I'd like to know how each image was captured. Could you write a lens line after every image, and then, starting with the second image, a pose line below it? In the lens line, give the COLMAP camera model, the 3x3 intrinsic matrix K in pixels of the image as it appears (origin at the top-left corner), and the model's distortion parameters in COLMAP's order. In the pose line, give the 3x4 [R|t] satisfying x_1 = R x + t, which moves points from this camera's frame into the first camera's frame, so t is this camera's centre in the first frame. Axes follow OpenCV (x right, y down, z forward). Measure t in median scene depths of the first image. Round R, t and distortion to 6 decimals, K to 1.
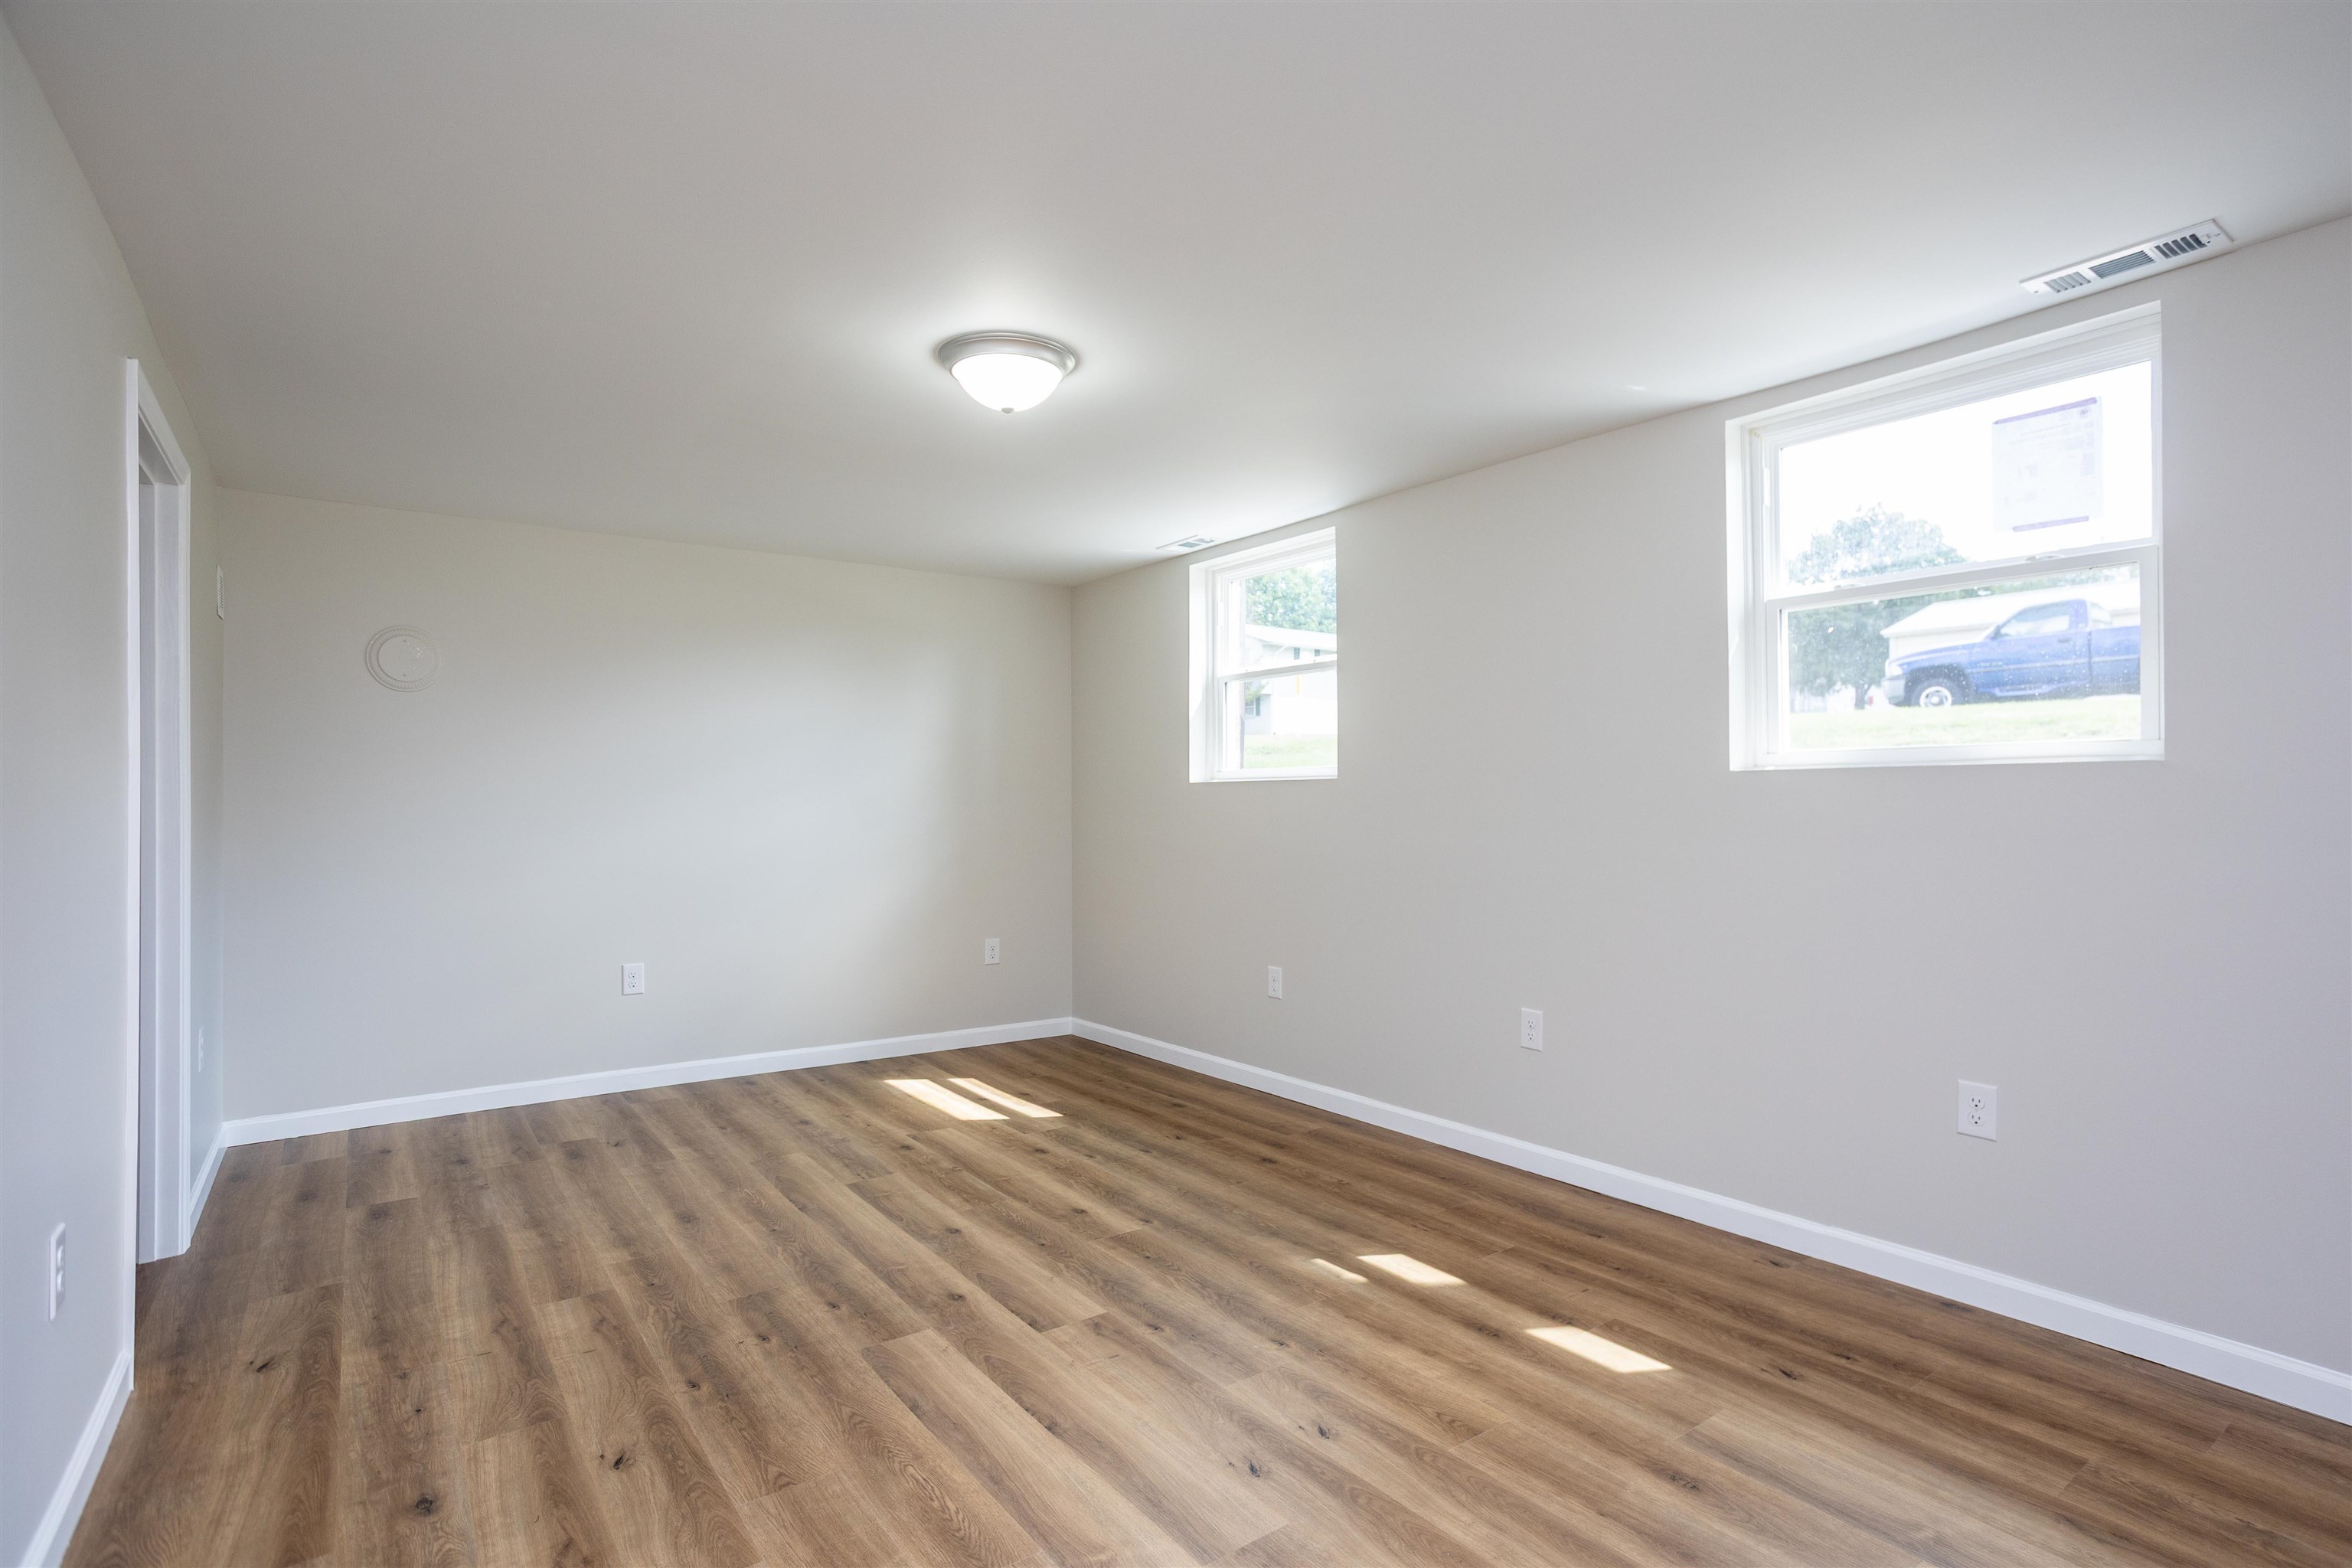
lens RADIAL K [[1145.3, 0, 1161.4], [0, 1145.3, 795.1], [0, 0, 1]] dist [-0.028847, 0.021088]
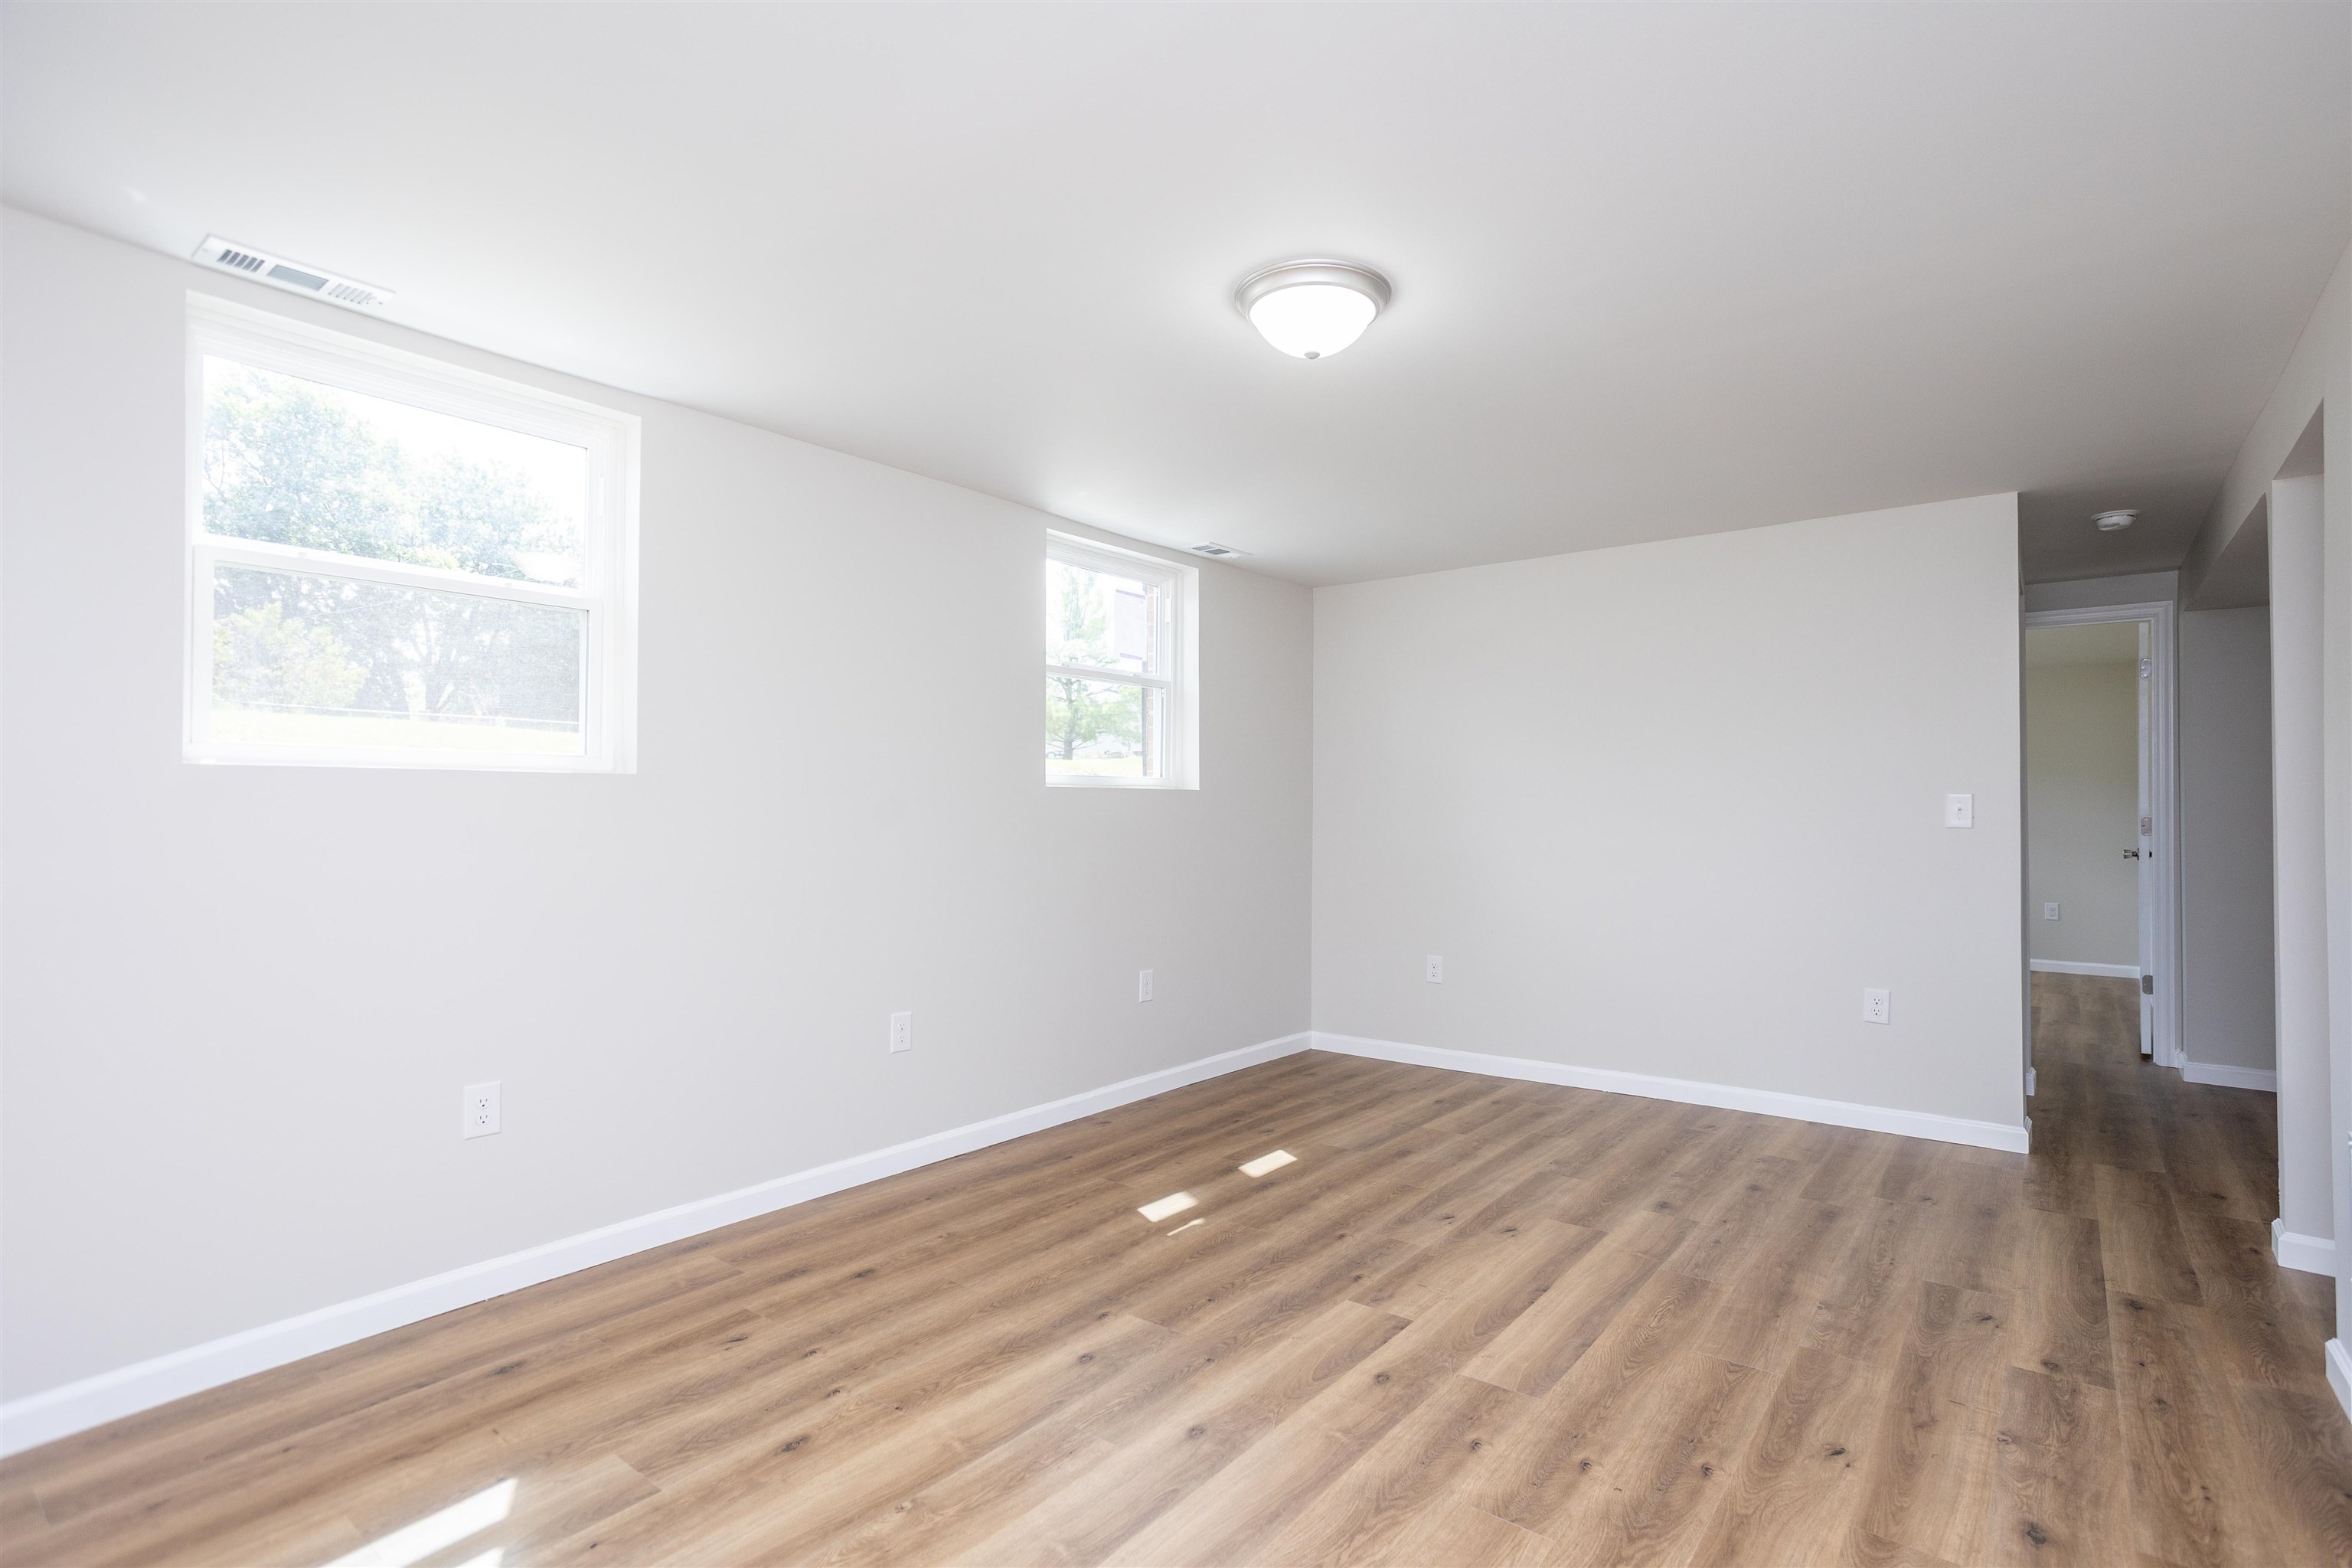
lens RADIAL K [[1145.3, 0, 1174.7], [0, 1145.3, 786.8], [0, 0, 1]] dist [-0.028847, 0.021088]
pose [[-0.286053, 0.028335, 0.957795, -1.007550], [-0.009331, 0.999433, -0.032353, 0.019888], [-0.958168, -0.018192, -0.285626, 1.448986]]
